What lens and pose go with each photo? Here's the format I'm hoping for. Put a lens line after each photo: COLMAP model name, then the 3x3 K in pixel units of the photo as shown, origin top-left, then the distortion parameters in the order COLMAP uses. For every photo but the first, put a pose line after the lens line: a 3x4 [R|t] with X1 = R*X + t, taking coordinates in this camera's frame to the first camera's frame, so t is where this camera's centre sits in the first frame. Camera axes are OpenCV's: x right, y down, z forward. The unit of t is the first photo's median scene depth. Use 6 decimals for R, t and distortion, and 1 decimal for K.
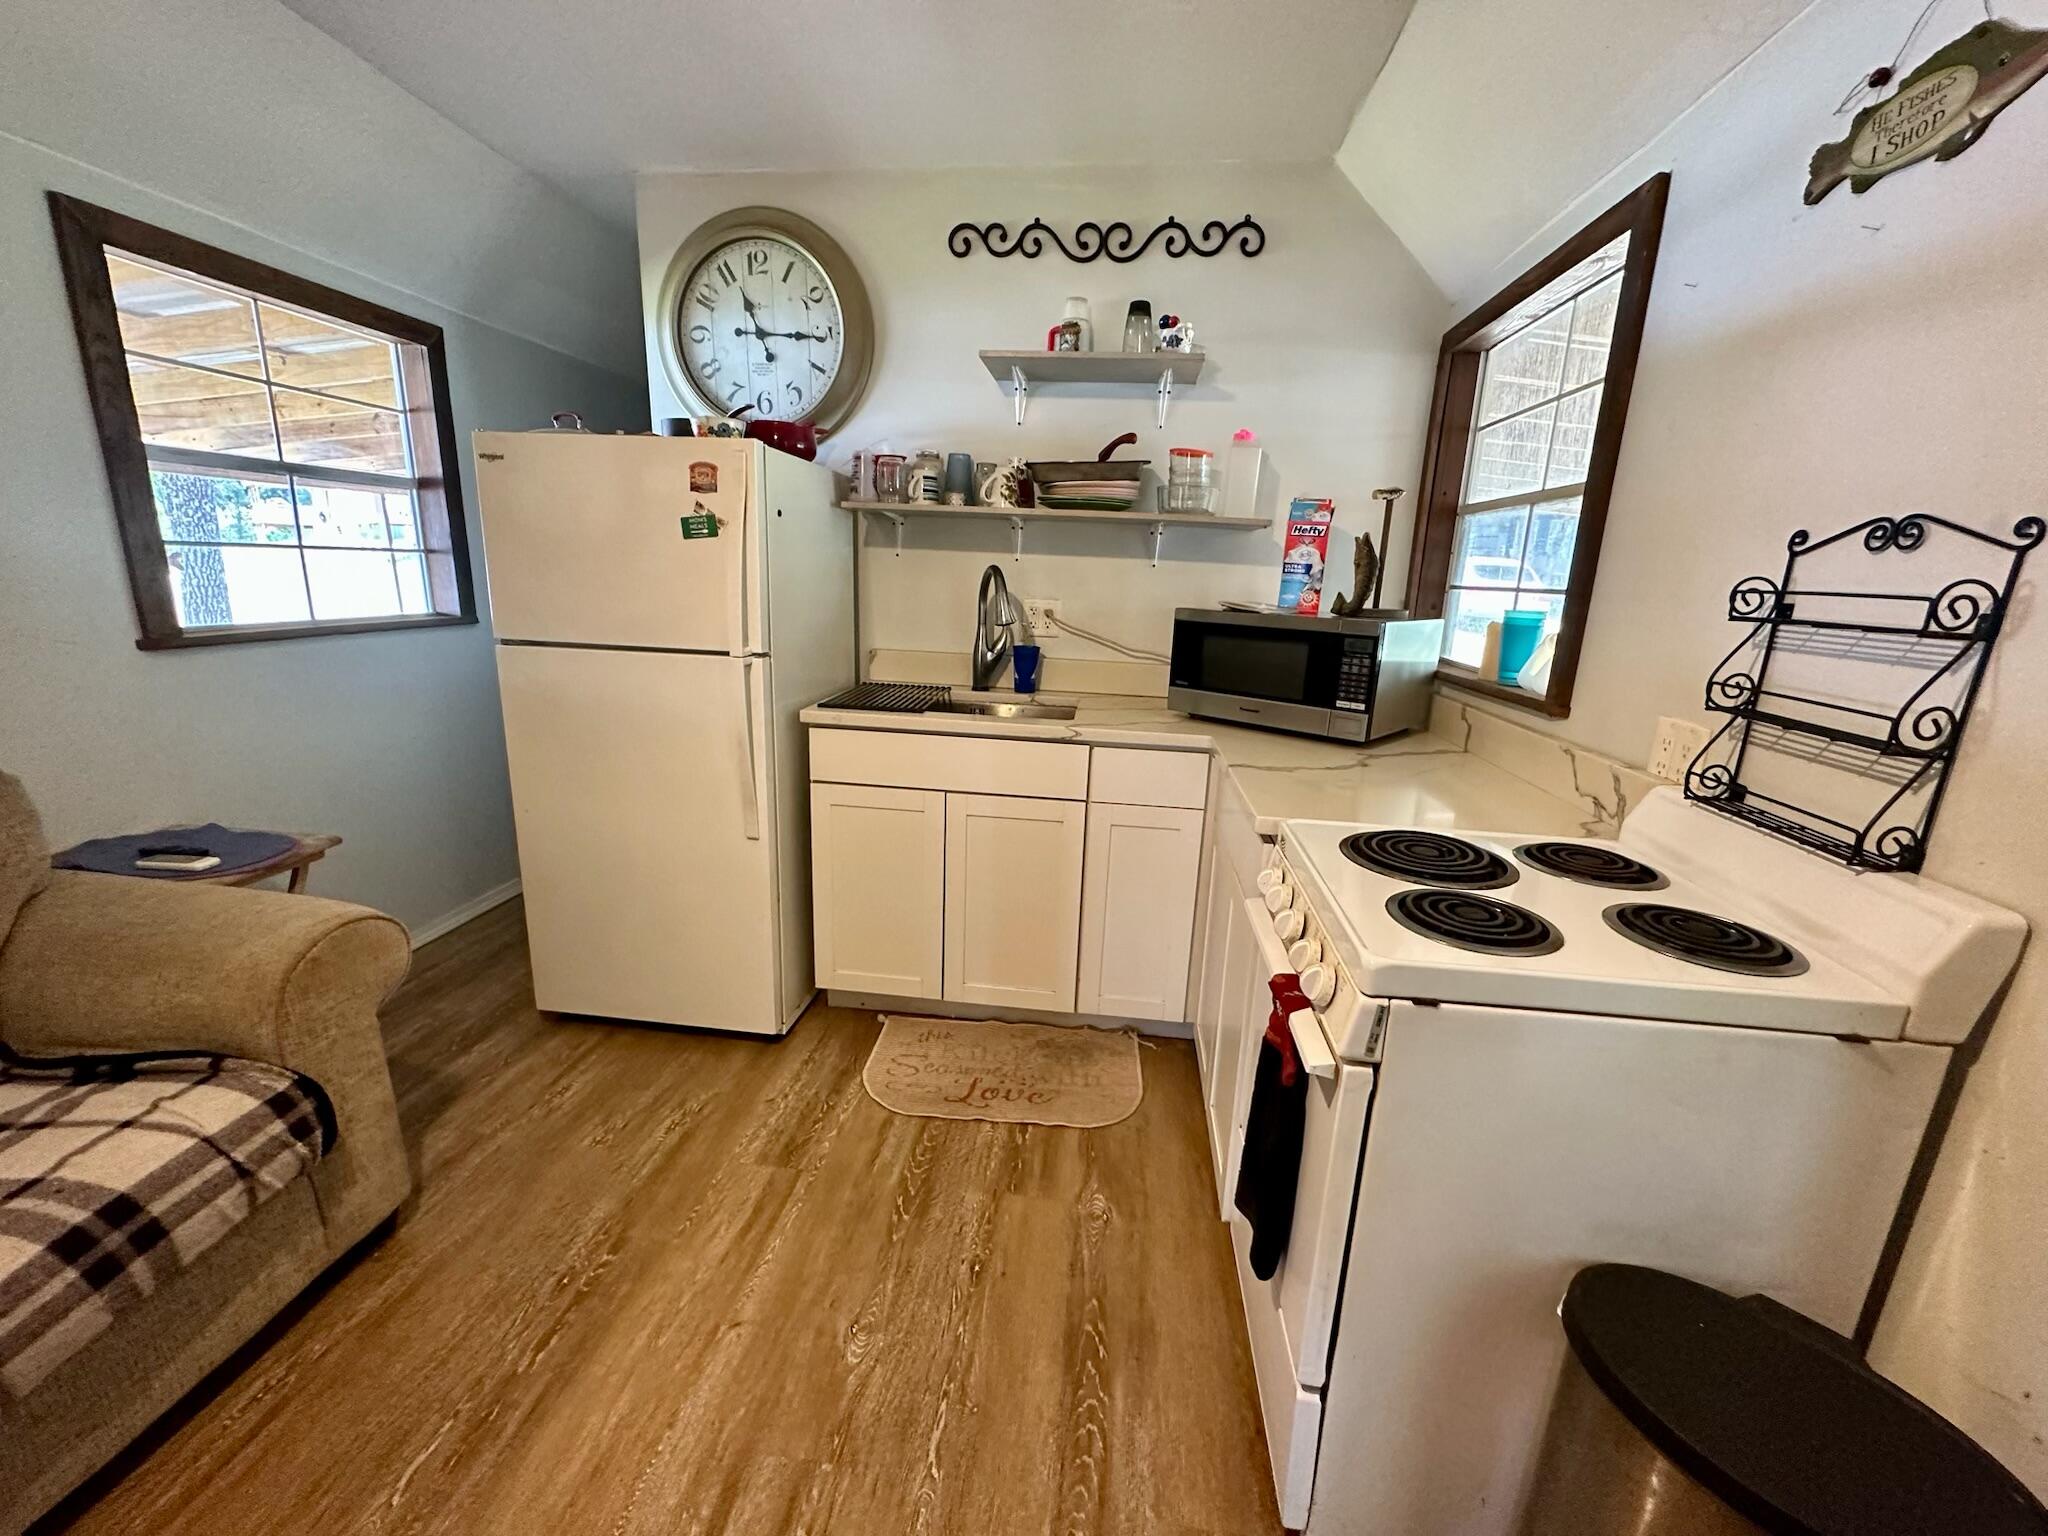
lens RADIAL K [[812.5, 0, 1022.2], [0, 812.5, 763.2], [0, 0, 1]] dist [-0.000407, 0.000276]
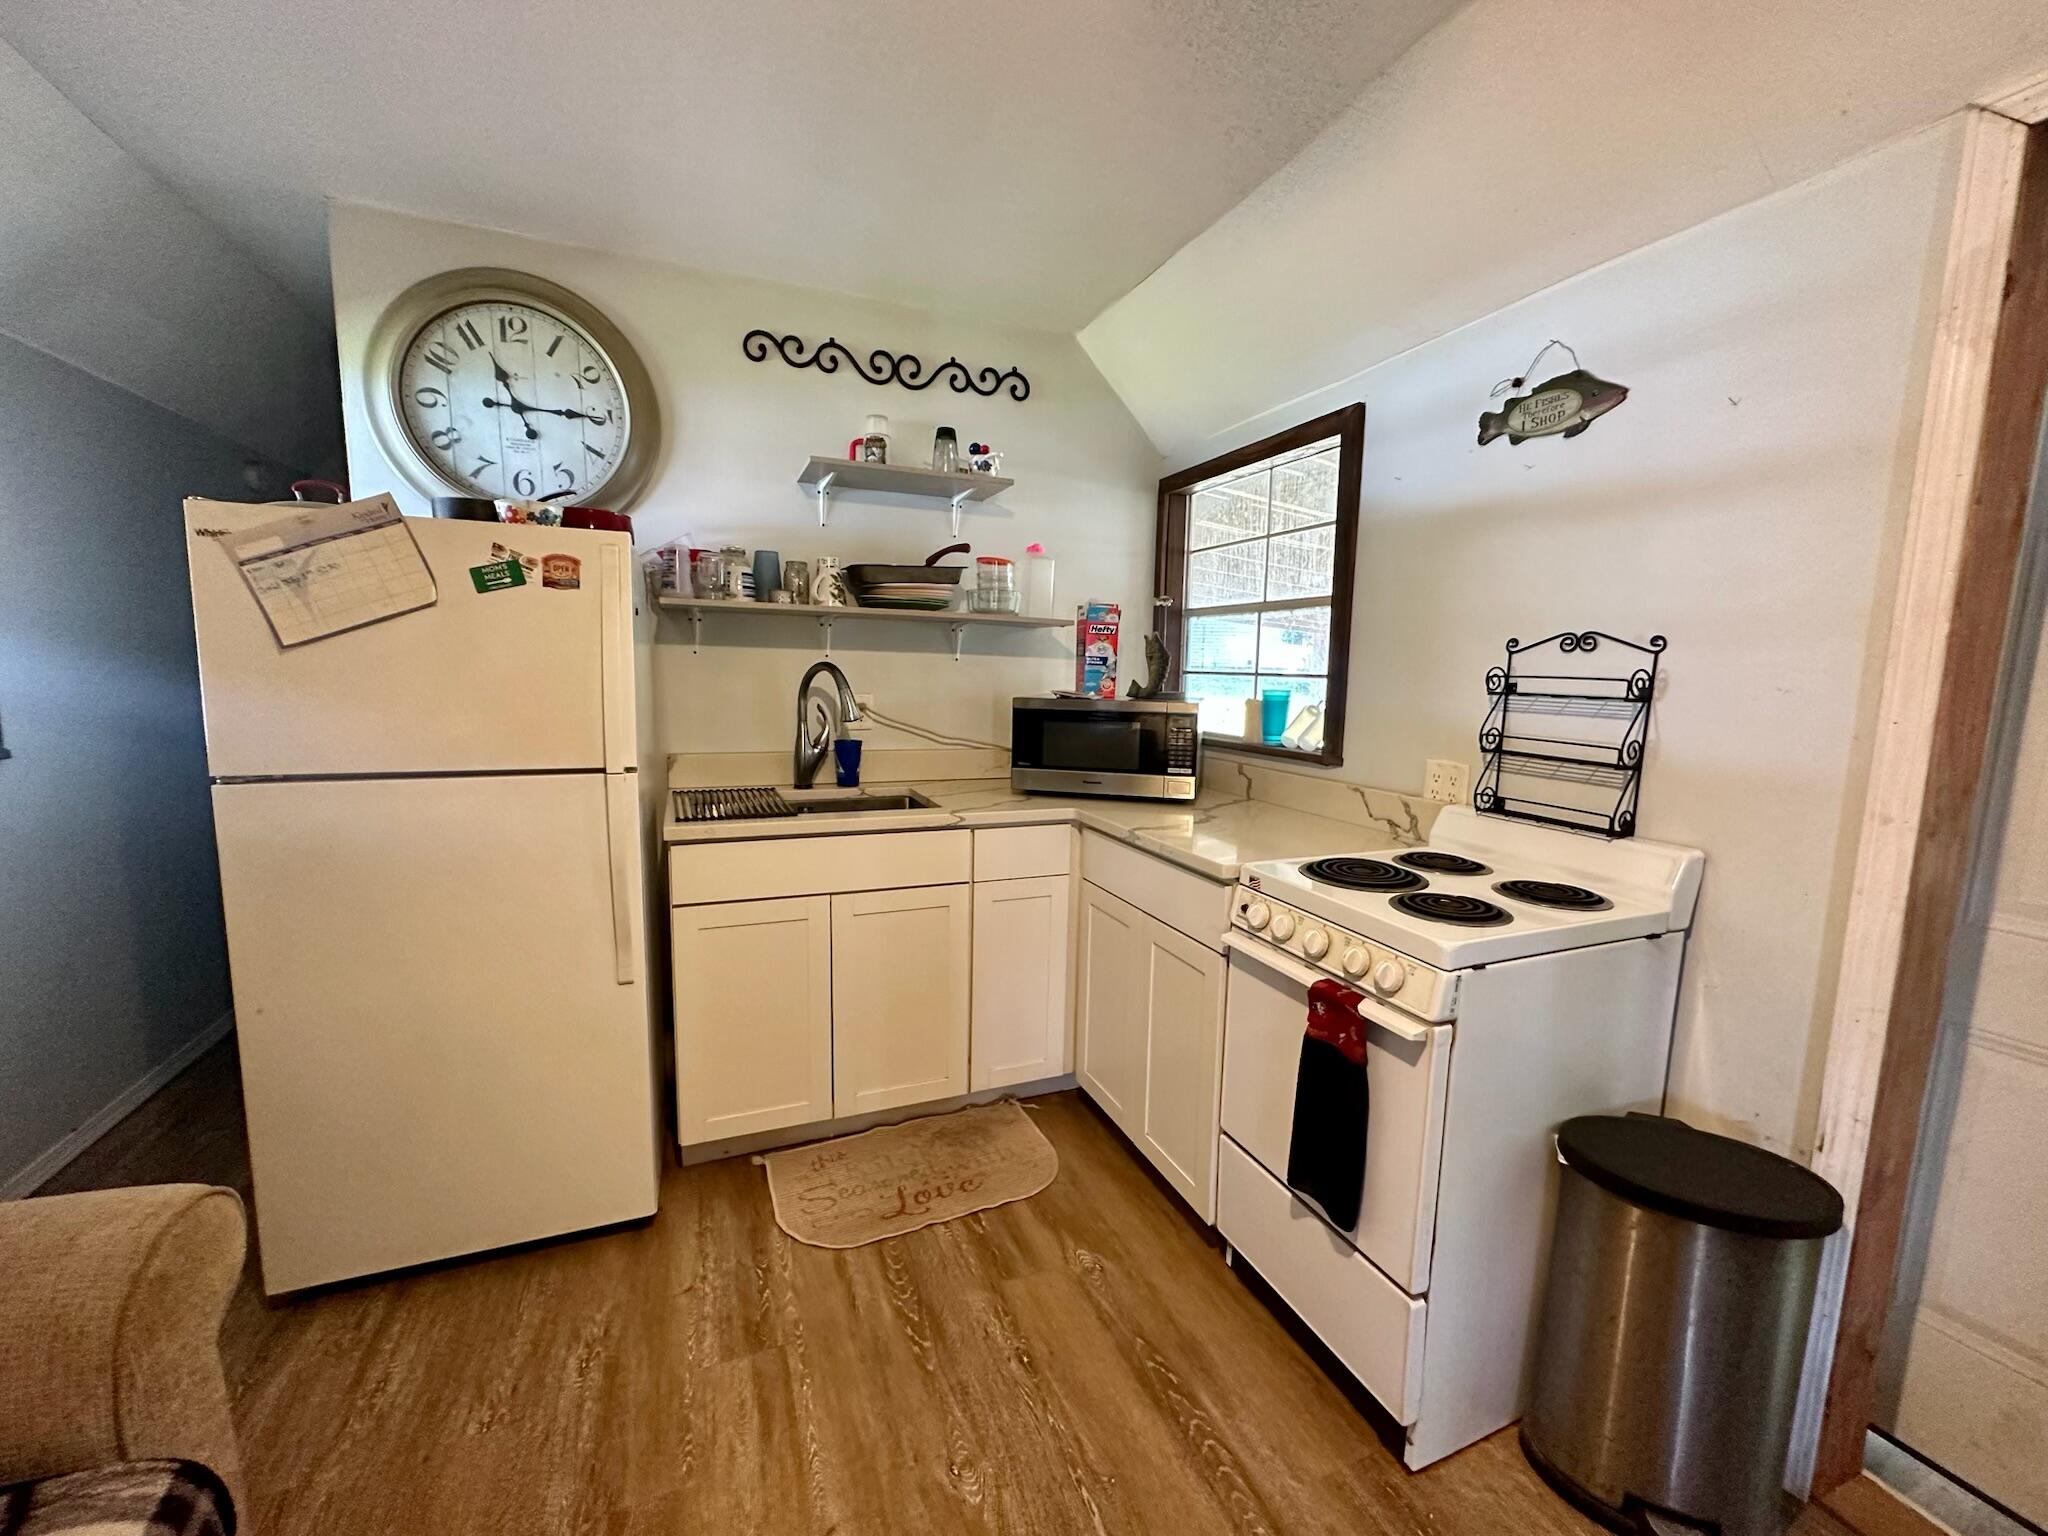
lens RADIAL K [[812.5, 0, 1022.2], [0, 812.5, 763.2], [0, 0, 1]] dist [-0.000407, 0.000276]
pose [[0.877652, -0.077693, 0.472959, -0.328290], [0.124223, 0.989928, -0.067902, -0.024504], [-0.462920, 0.118347, 0.878464, 0.027729]]
